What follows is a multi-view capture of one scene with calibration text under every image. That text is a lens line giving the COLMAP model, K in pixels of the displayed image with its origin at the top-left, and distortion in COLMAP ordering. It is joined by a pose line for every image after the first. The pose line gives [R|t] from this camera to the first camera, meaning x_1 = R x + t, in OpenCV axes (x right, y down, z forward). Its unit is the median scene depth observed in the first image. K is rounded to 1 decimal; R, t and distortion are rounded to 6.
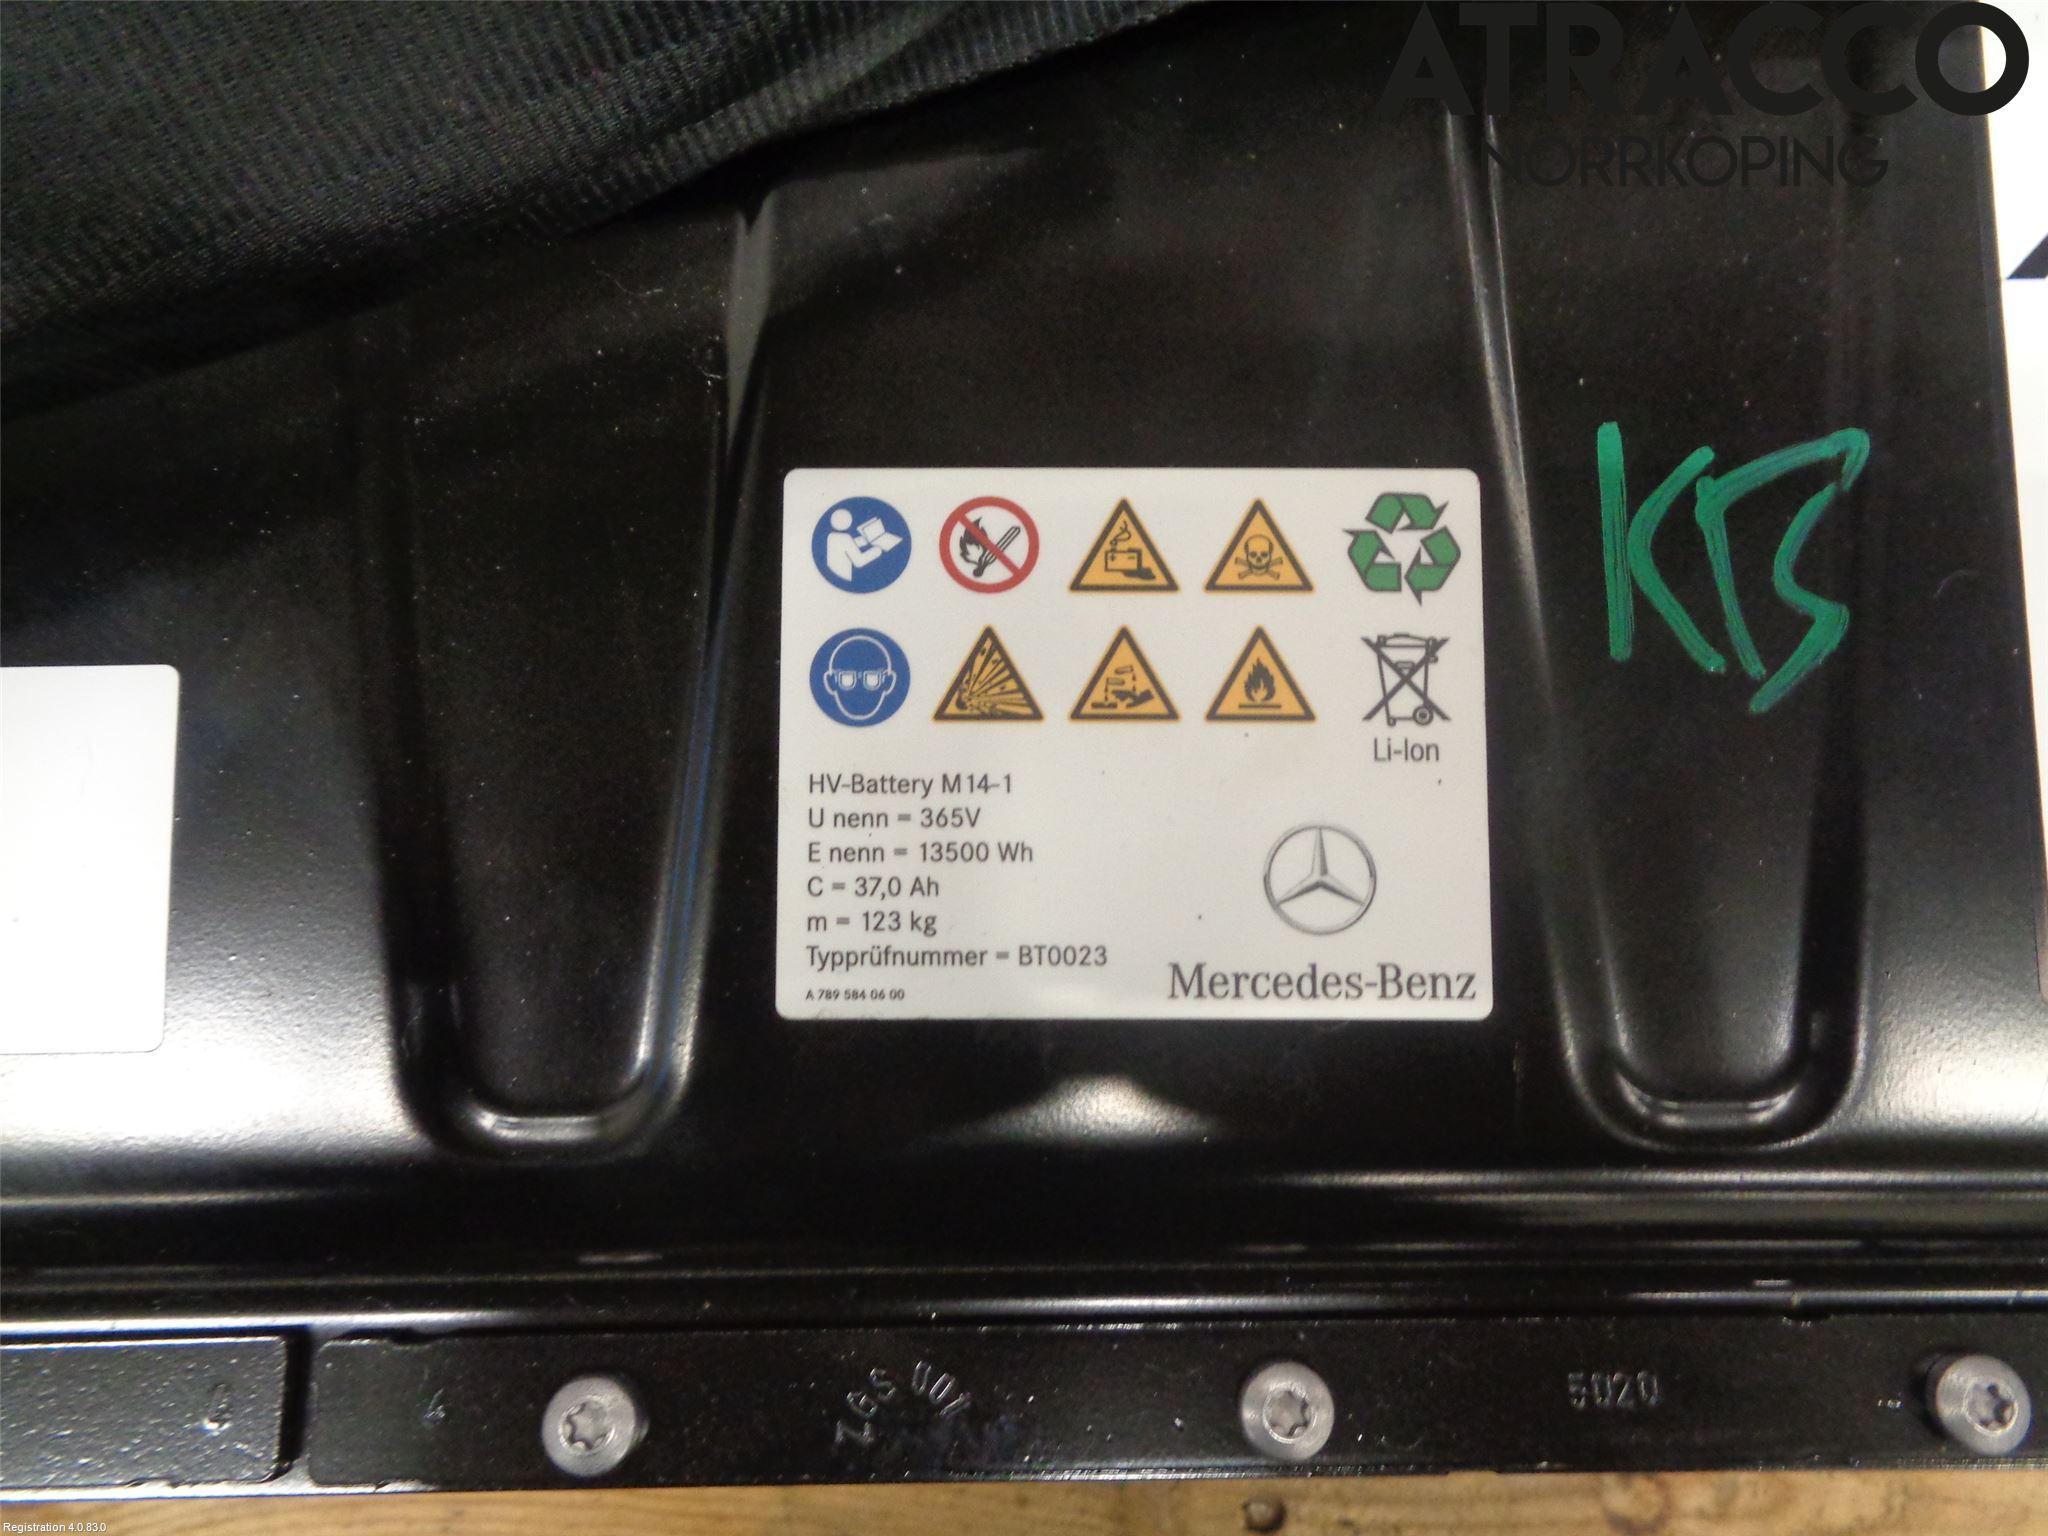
lens RADIAL K [[1513.5, 0, 1044.3], [0, 1513.5, 773.2], [0, 0, 1]] dist [-0.001018, 0.007740]
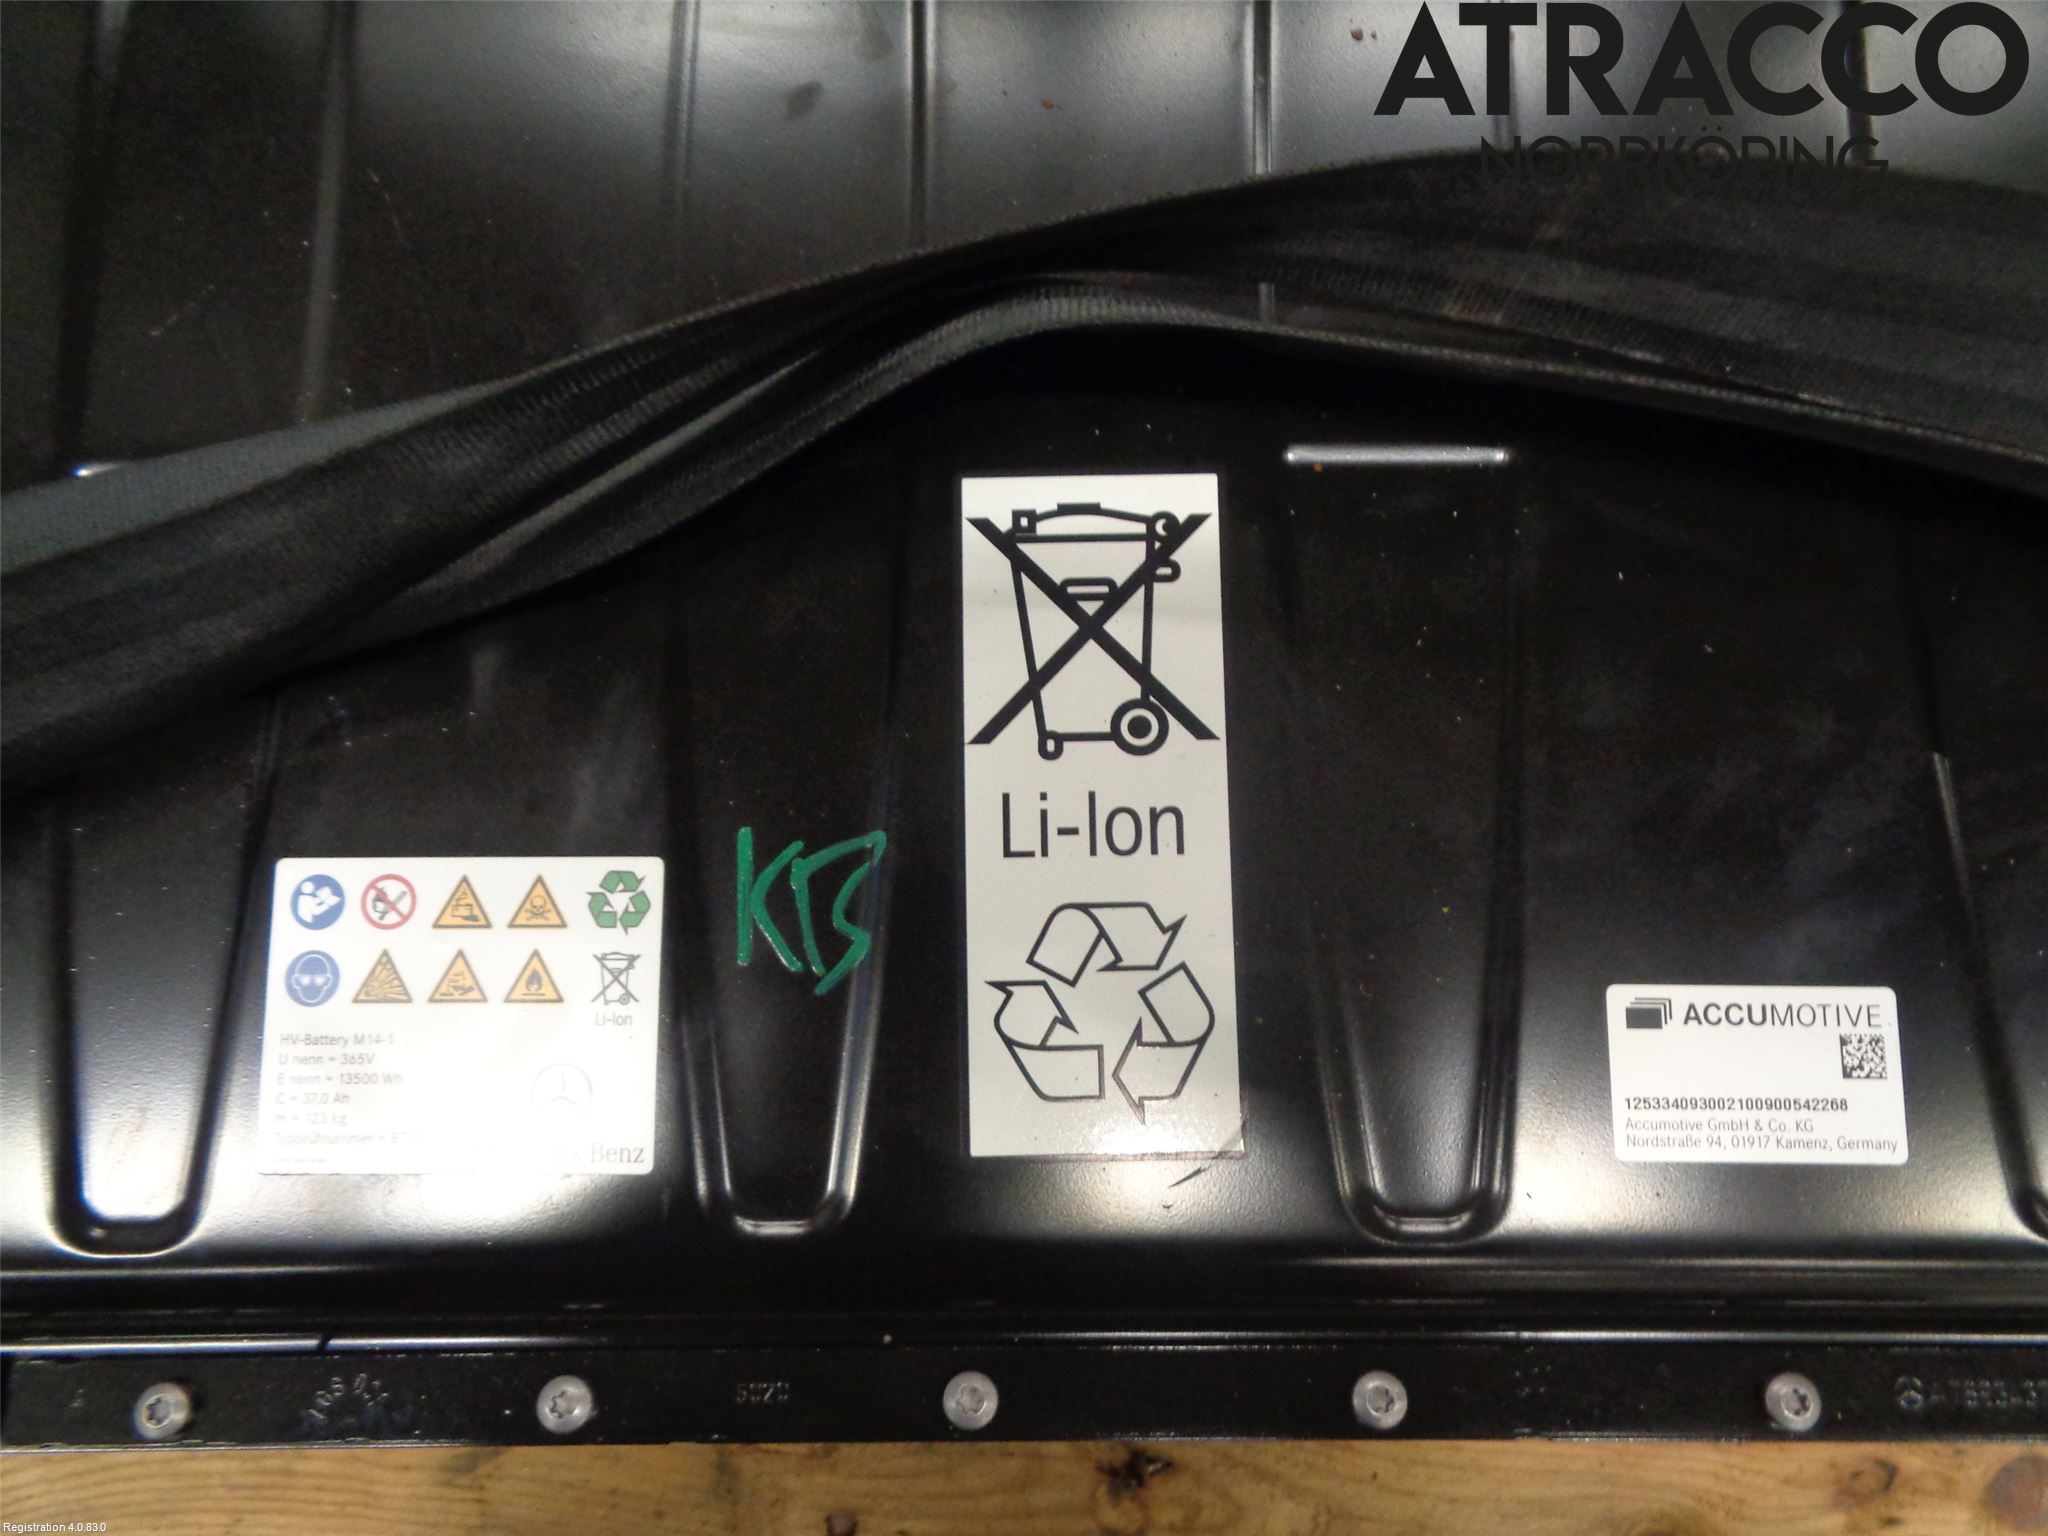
lens RADIAL K [[1513.5, 0, 1013.0], [0, 1513.5, 770.0], [0, 0, 1]] dist [-0.001018, 0.007740]
pose [[0.999342, -0.009012, -0.035138, 0.760967], [0.007033, 0.998403, -0.056047, -0.201303], [0.035587, 0.055763, 0.997810, -0.755268]]
